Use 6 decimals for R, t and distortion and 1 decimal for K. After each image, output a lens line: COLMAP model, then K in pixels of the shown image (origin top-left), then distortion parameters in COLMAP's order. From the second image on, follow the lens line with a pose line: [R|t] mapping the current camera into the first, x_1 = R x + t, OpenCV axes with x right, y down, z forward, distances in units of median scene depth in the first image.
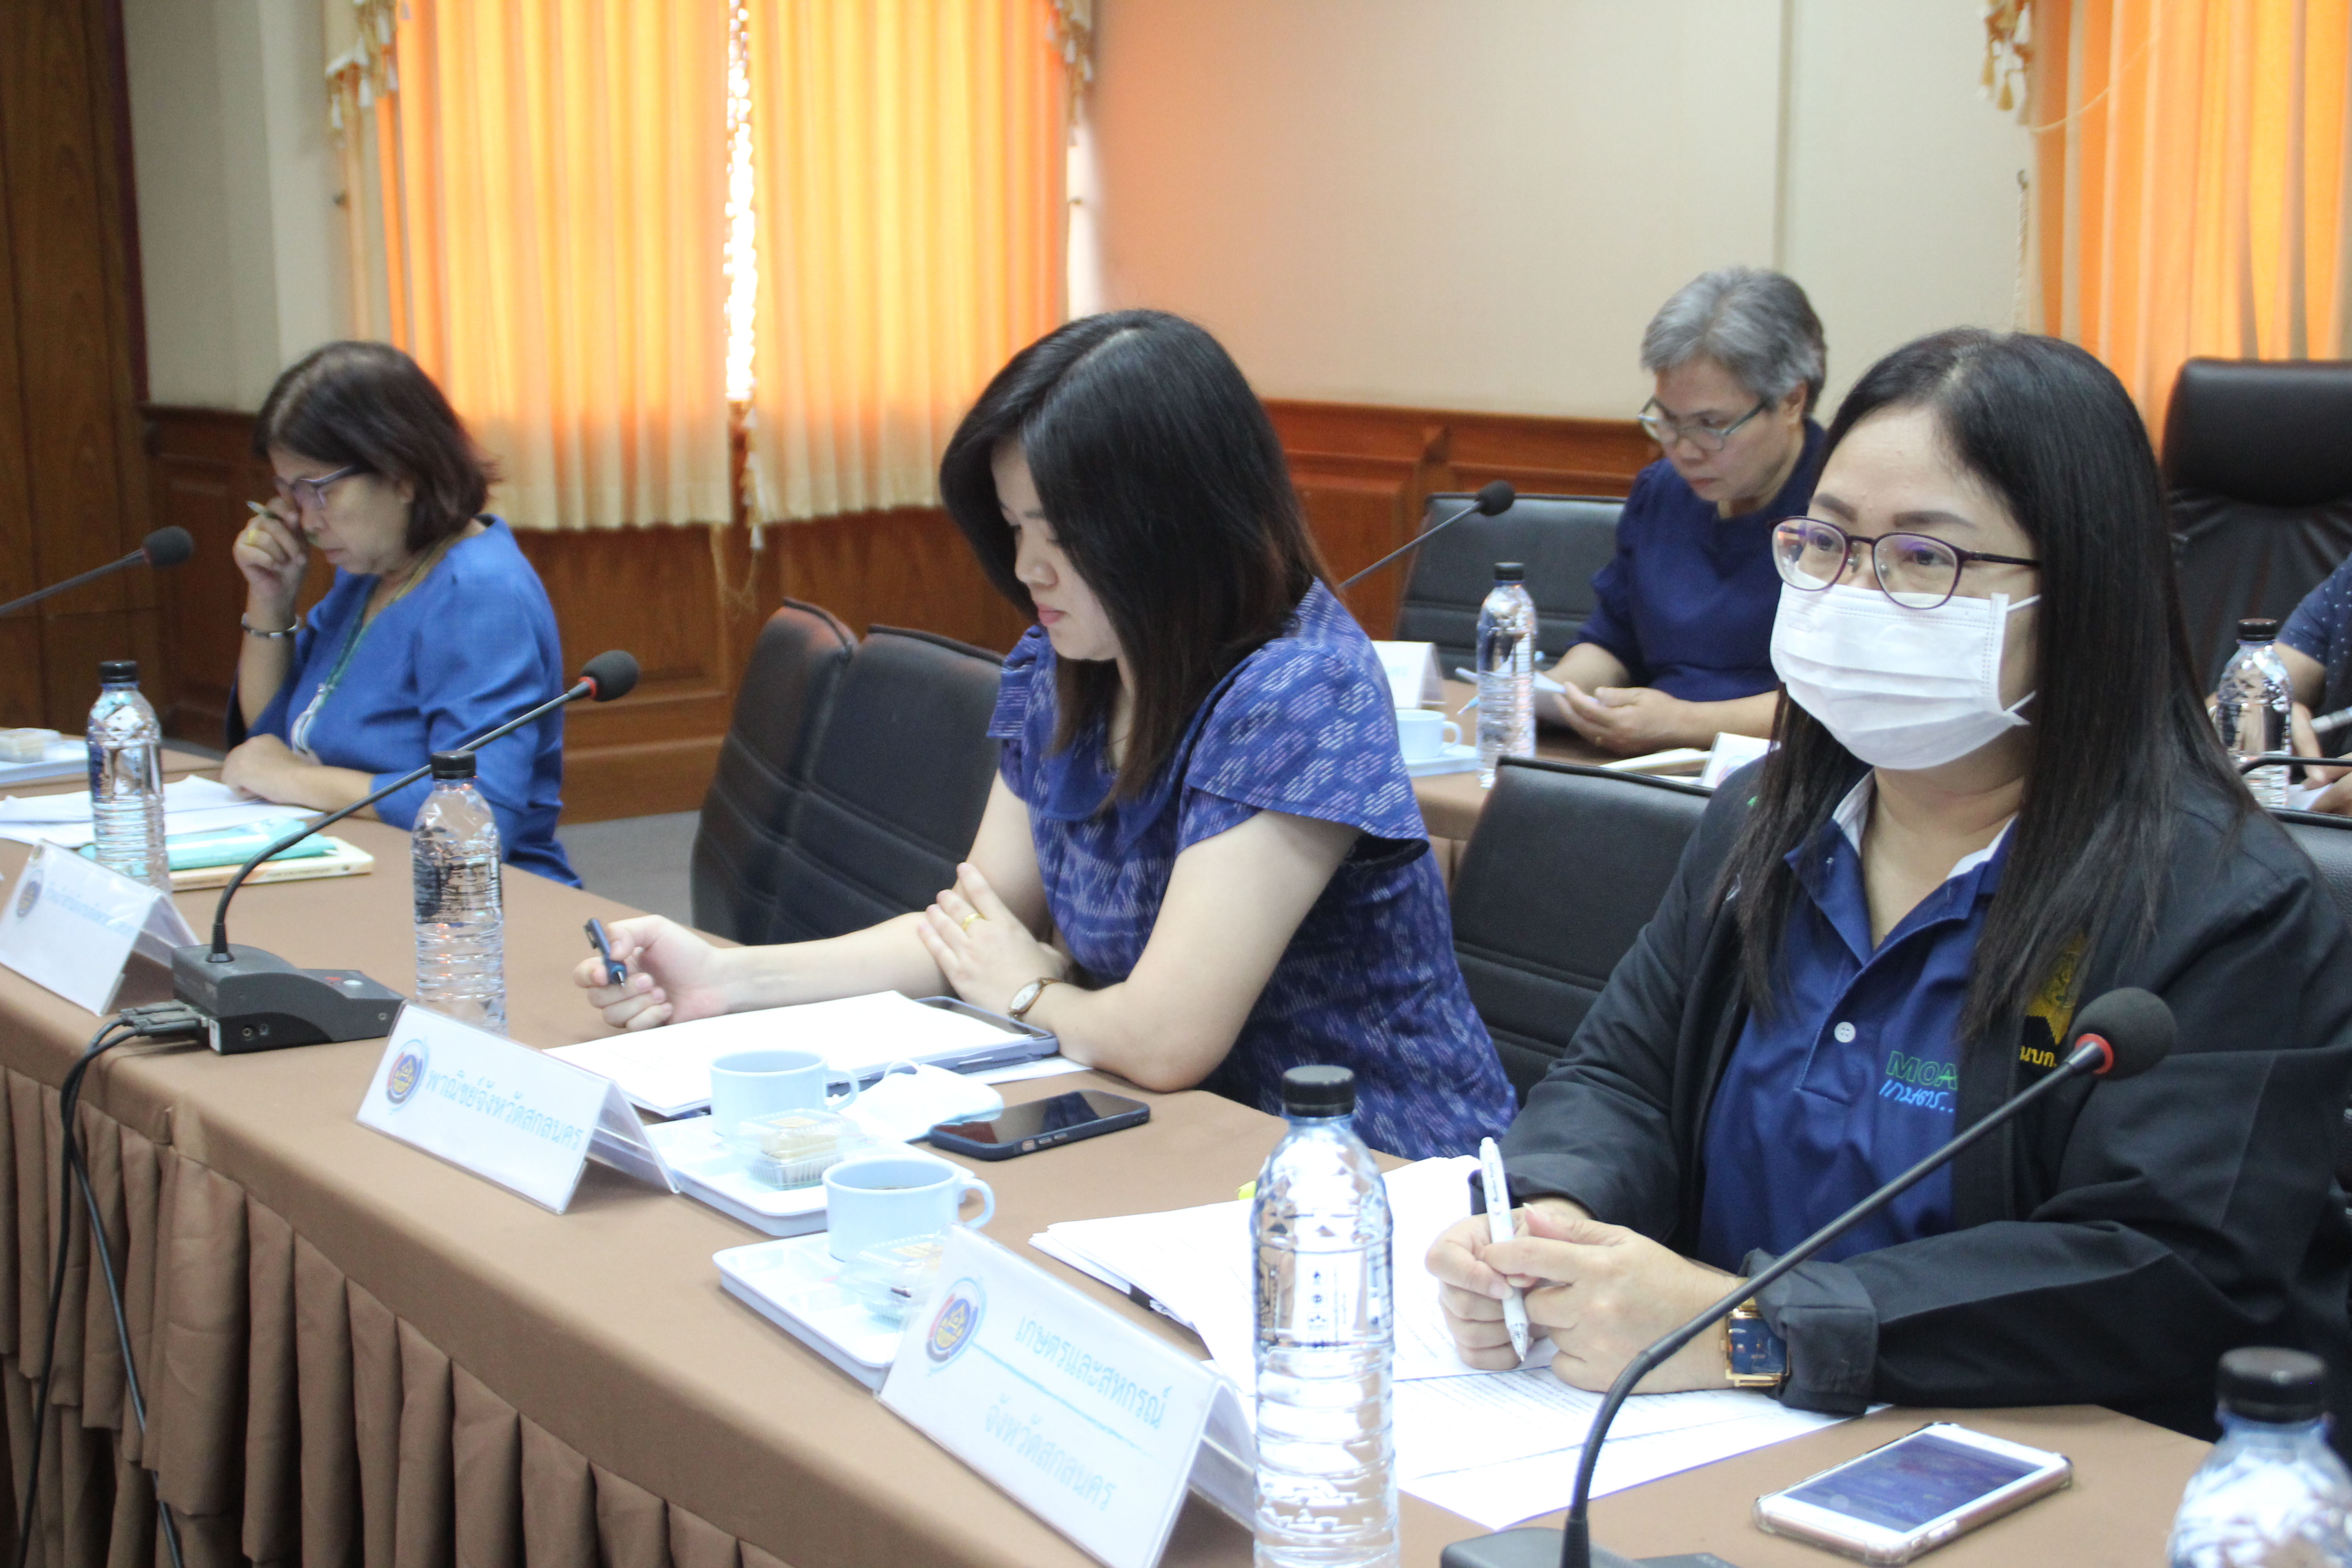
lens RADIAL K [[3412.1, 0, 1176.0], [0, 3412.1, 784.0], [0, 0, 1]] dist [0.040868, 0.481561]
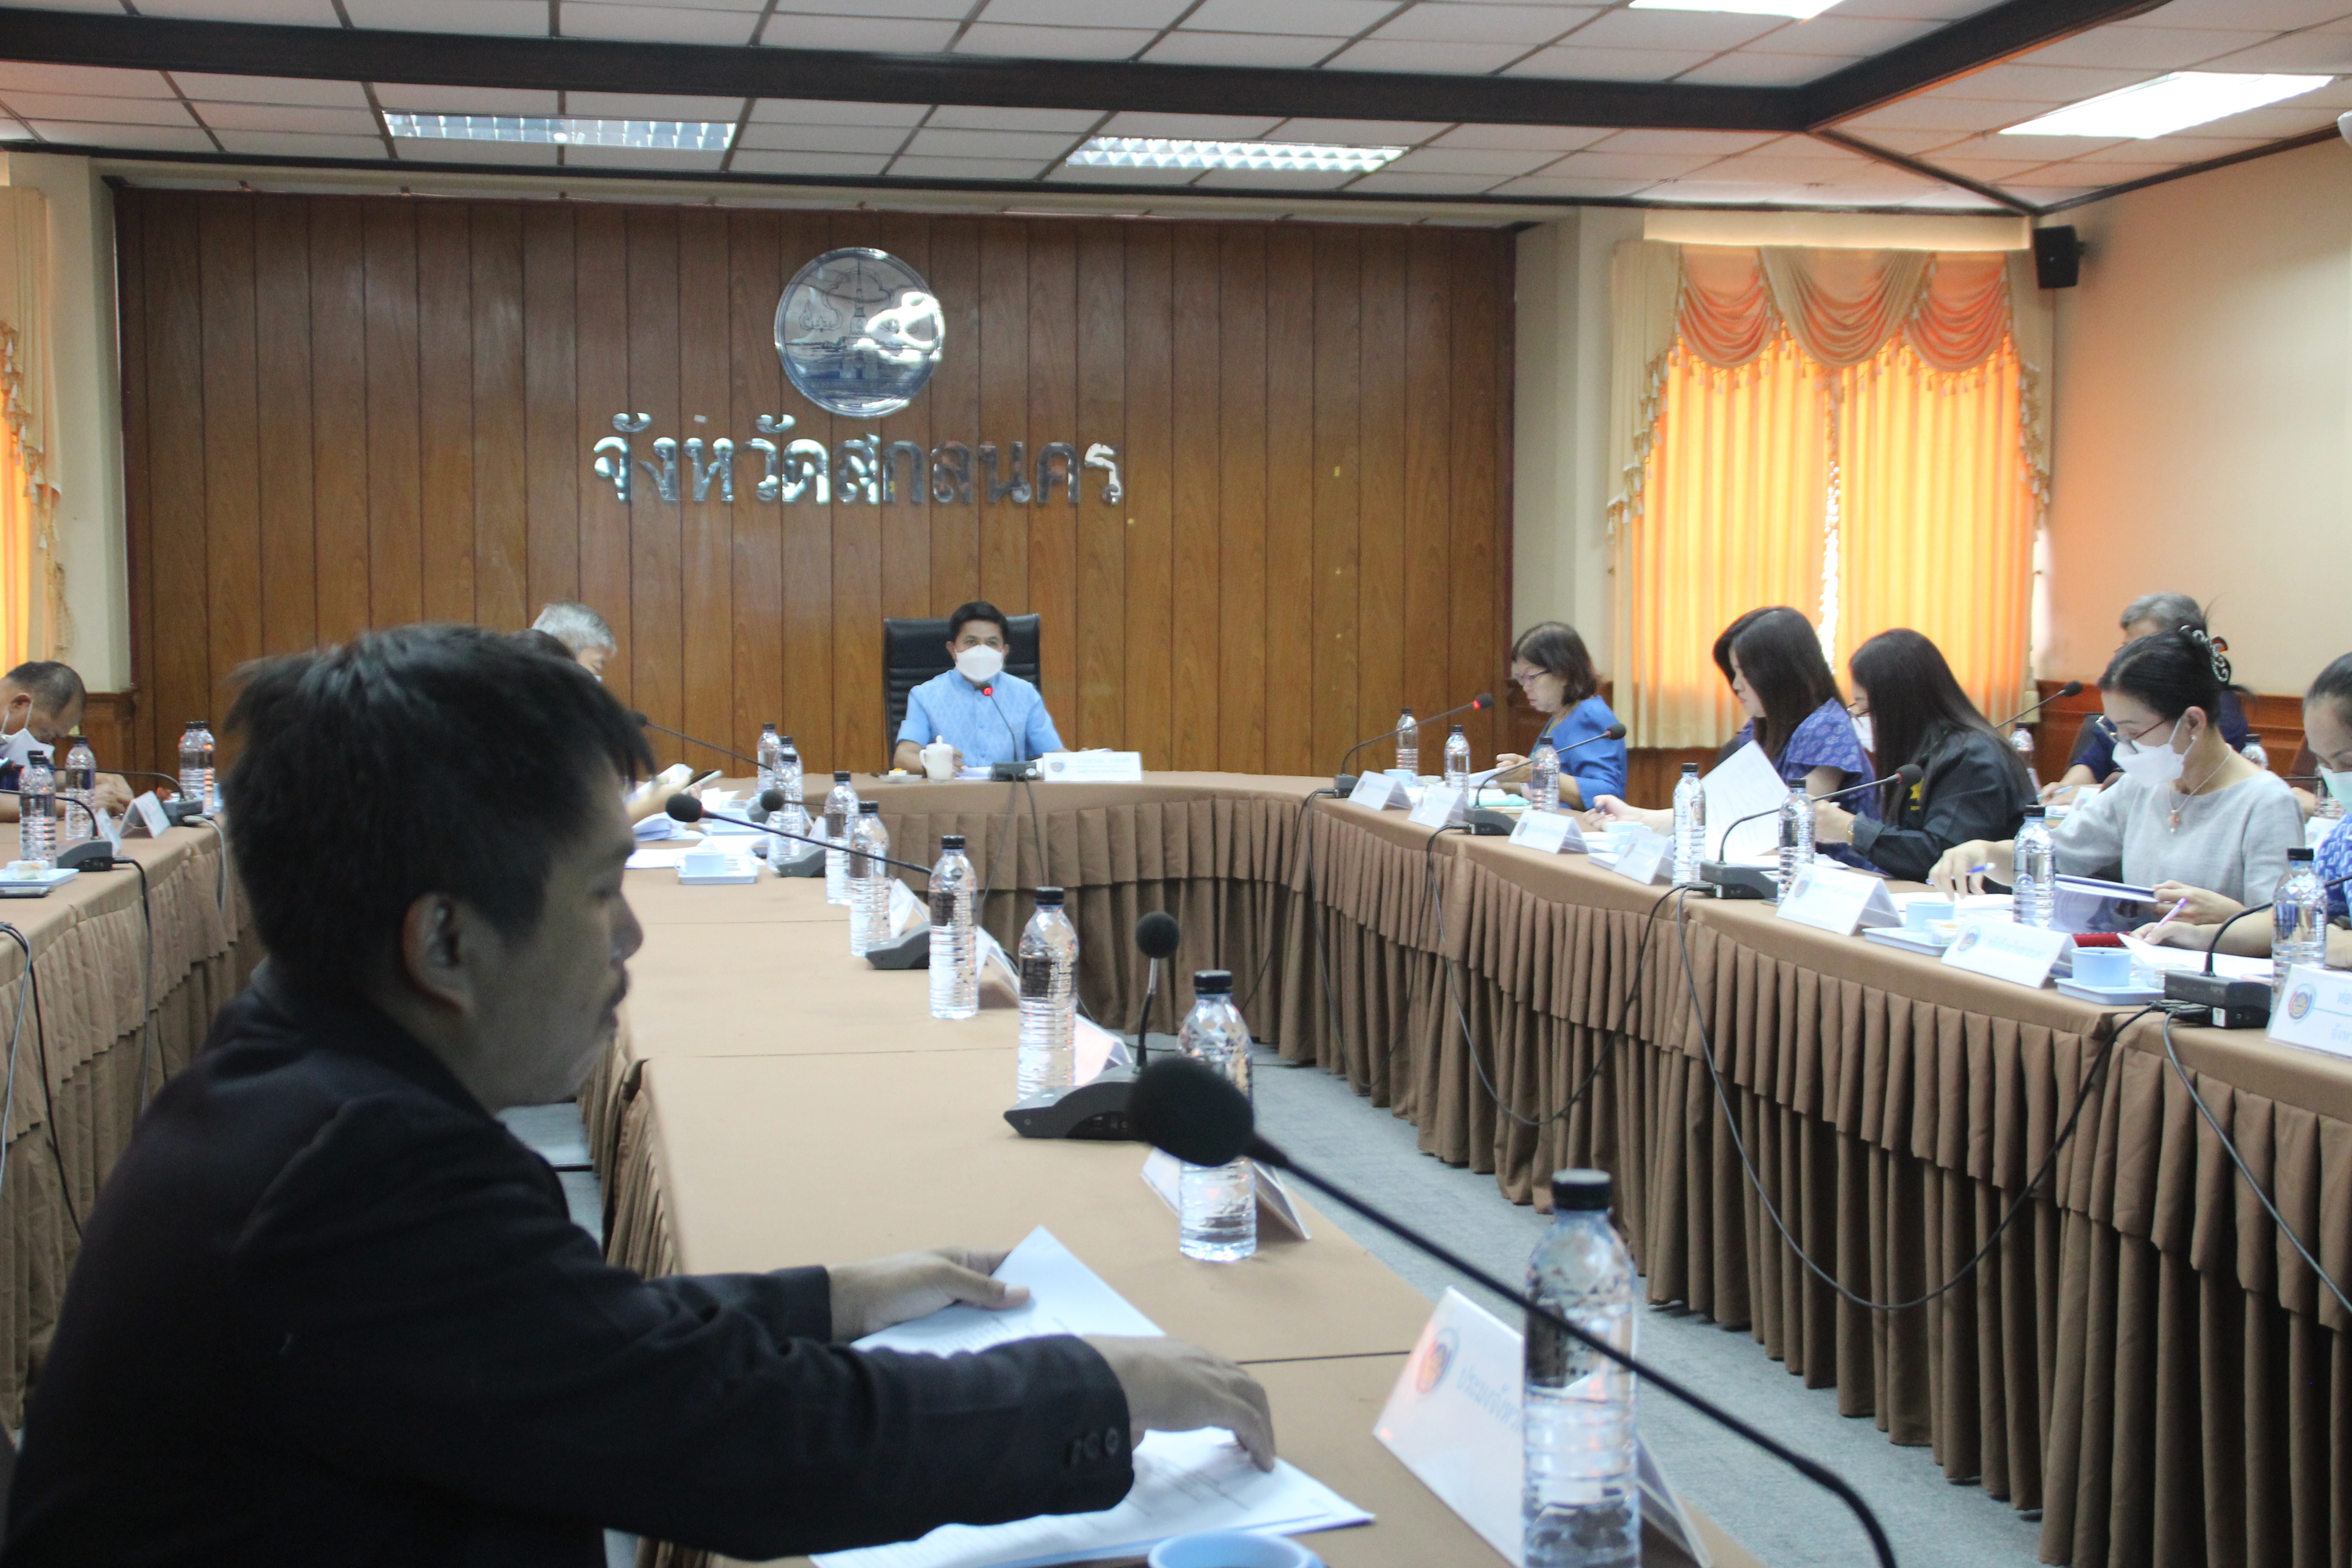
lens RADIAL K [[2845.8, 0, 1176.0], [0, 2845.8, 784.0], [0, 0, 1]] dist [0.028001, 0.050771]
pose [[0.911267, 0.037401, -0.410114, 0.190341], [-0.076414, 0.993930, -0.079148, 0.091451], [0.404665, 0.103464, 0.908593, -0.522655]]
